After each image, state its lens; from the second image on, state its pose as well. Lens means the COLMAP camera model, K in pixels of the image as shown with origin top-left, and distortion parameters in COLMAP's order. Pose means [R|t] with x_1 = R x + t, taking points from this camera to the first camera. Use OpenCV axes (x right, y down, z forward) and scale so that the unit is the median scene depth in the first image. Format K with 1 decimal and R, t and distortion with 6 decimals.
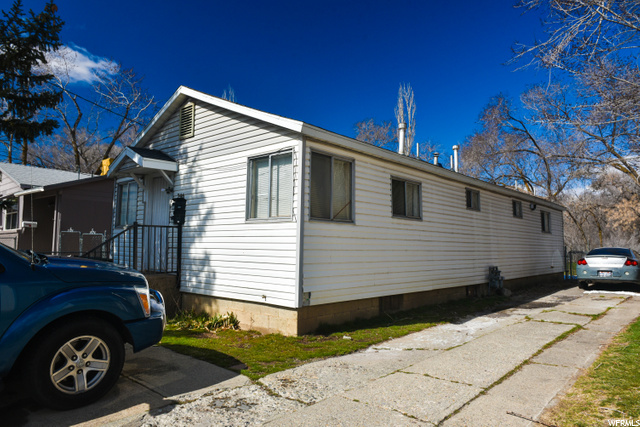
lens RADIAL K [[436.8, 0, 322.2], [0, 436.8, 213.7], [0, 0, 1]] dist [-0.001588, -0.000780]
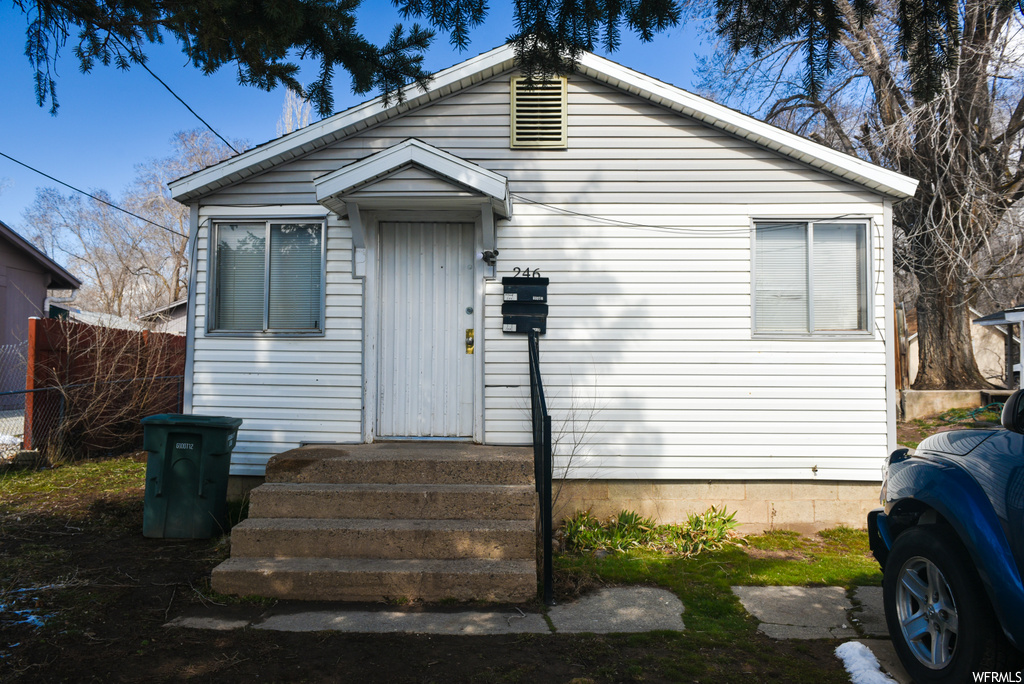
lens RADIAL K [[698.8, 0, 515.6], [0, 698.8, 342.3], [0, 0, 1]] dist [-0.001588, -0.000780]
pose [[0.753237, 0.016647, 0.657538, -0.879343], [-0.042907, 0.998794, 0.023865, 0.015871], [-0.656348, -0.046190, 0.753043, 0.486950]]
